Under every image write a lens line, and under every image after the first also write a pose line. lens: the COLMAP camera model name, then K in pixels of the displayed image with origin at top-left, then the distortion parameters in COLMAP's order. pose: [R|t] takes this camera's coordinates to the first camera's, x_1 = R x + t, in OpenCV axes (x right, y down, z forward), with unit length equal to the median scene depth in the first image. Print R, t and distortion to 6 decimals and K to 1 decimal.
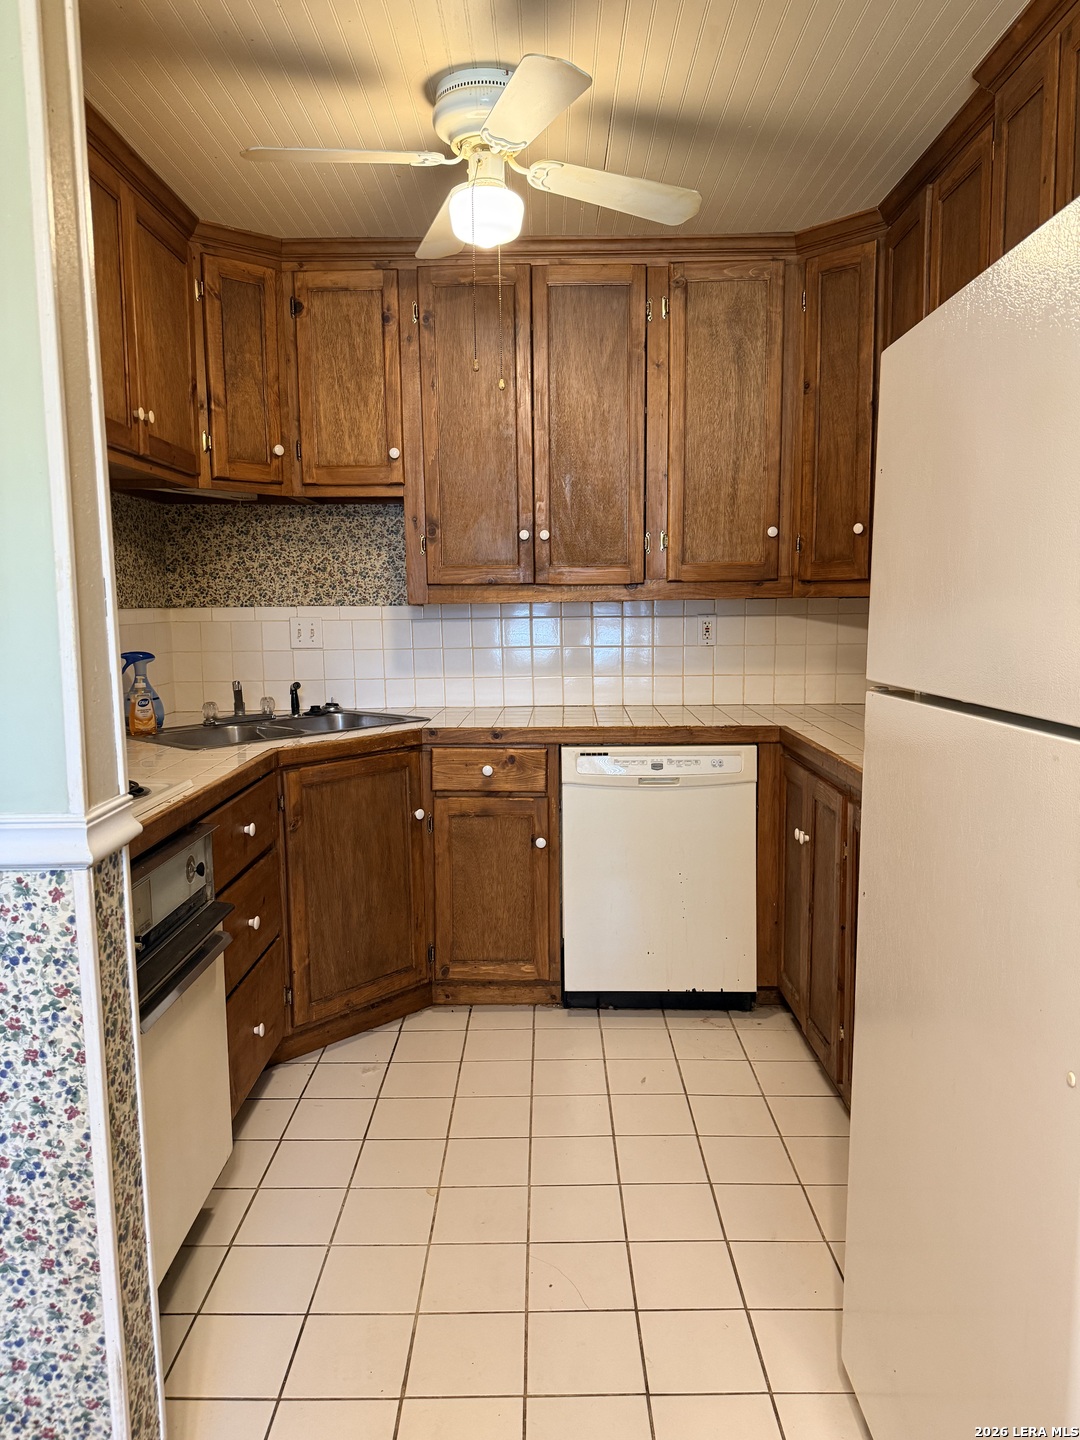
lens RADIAL K [[1001.6, 0, 540.0], [0, 1001.6, 720.0], [0, 0, 1]] dist [0.182825, -0.362063]
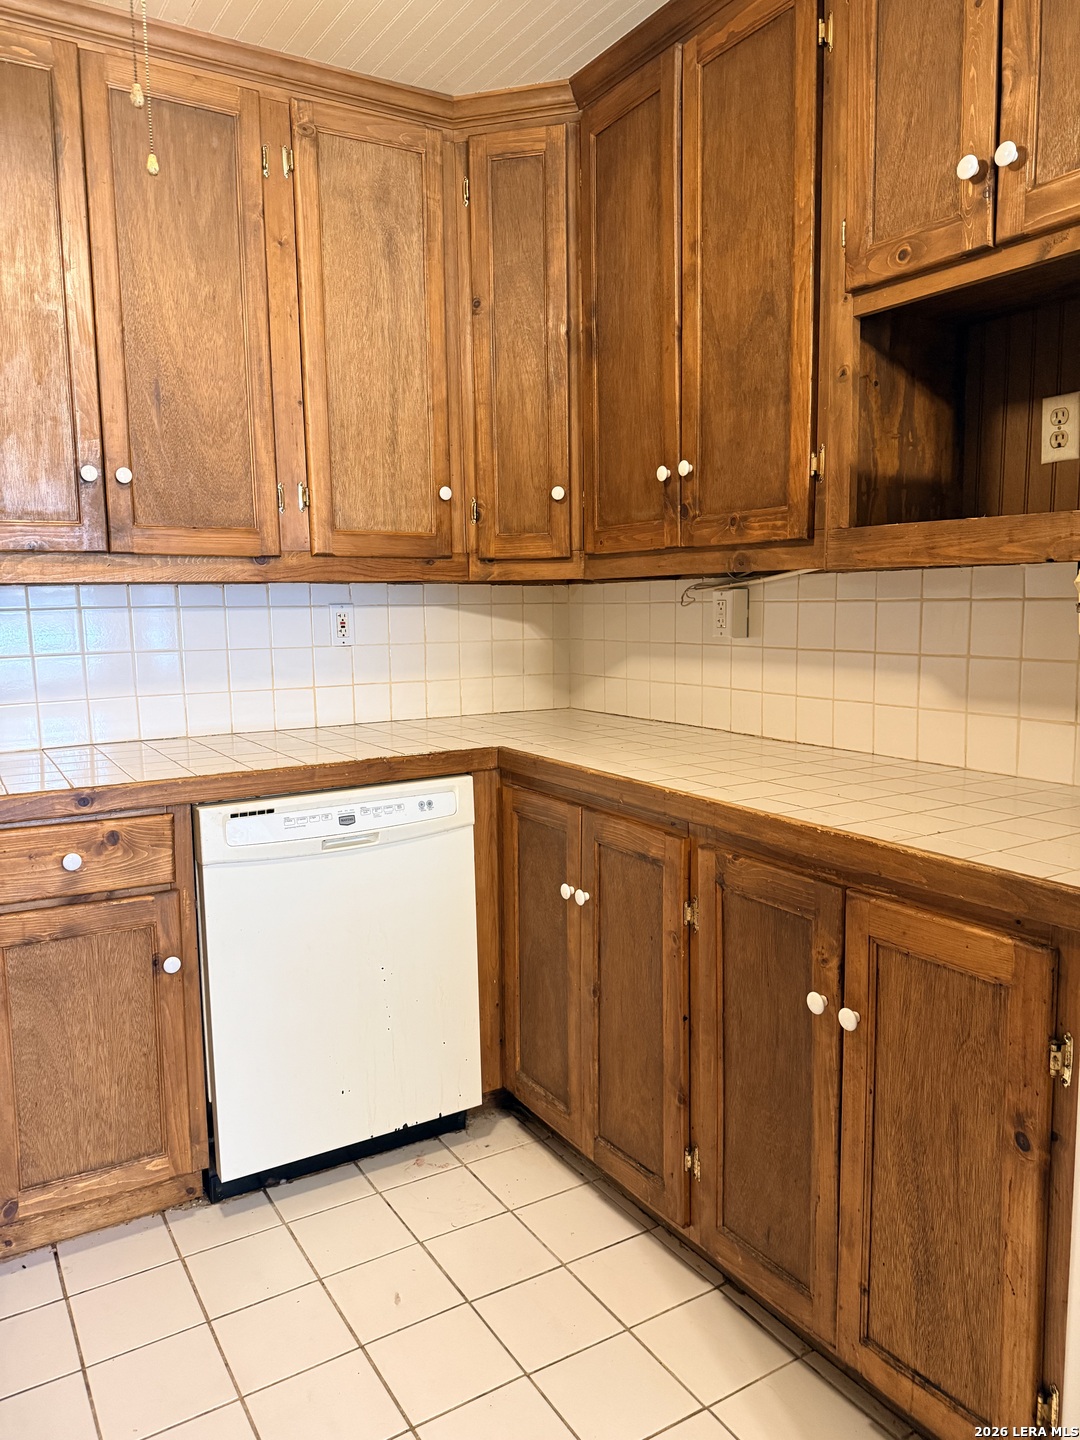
lens RADIAL K [[1013.9, 0, 538.0], [0, 1013.9, 722.6], [0, 0, 1]] dist [0.083506, -0.126036]
pose [[0.848188, -0.067064, 0.525433, -0.127980], [0.068746, 0.997500, 0.016342, -0.022029], [-0.525215, 0.022260, 0.850678, 0.327034]]
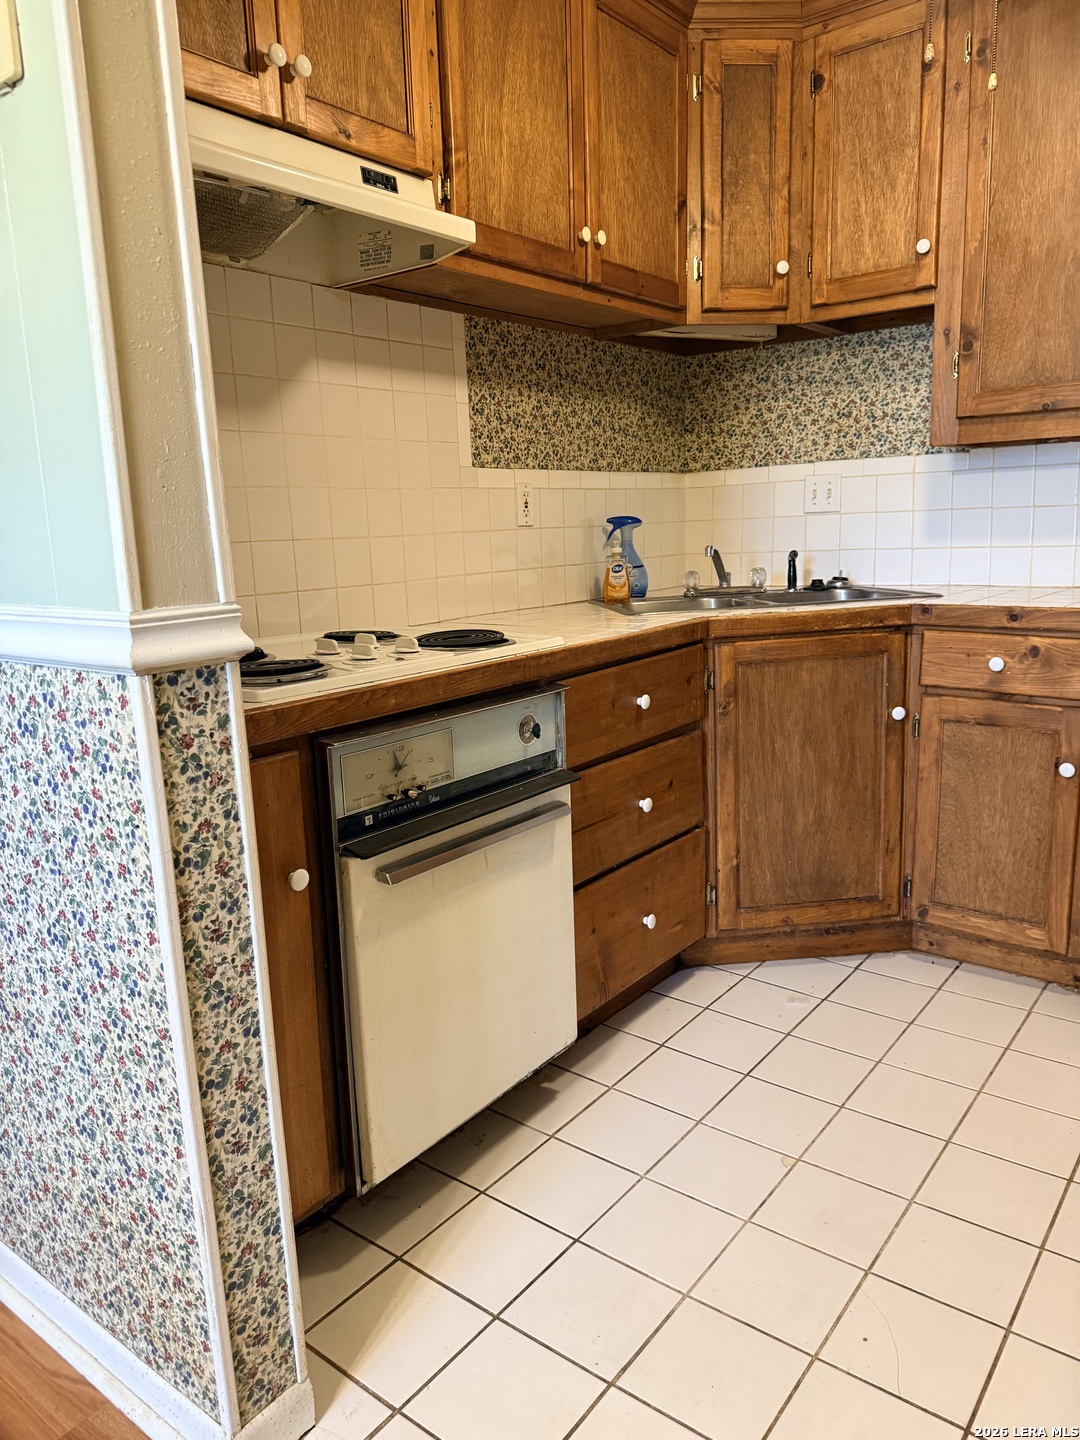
lens RADIAL K [[1023.9, 0, 535.8], [0, 1023.9, 736.0], [0, 0, 1]] dist [0.019520, -0.031343]
pose [[0.789798, 0.109764, -0.603466, 0.138387], [-0.046518, 0.991743, 0.119506, 0.027284], [0.611601, -0.066314, 0.788382, 0.184472]]
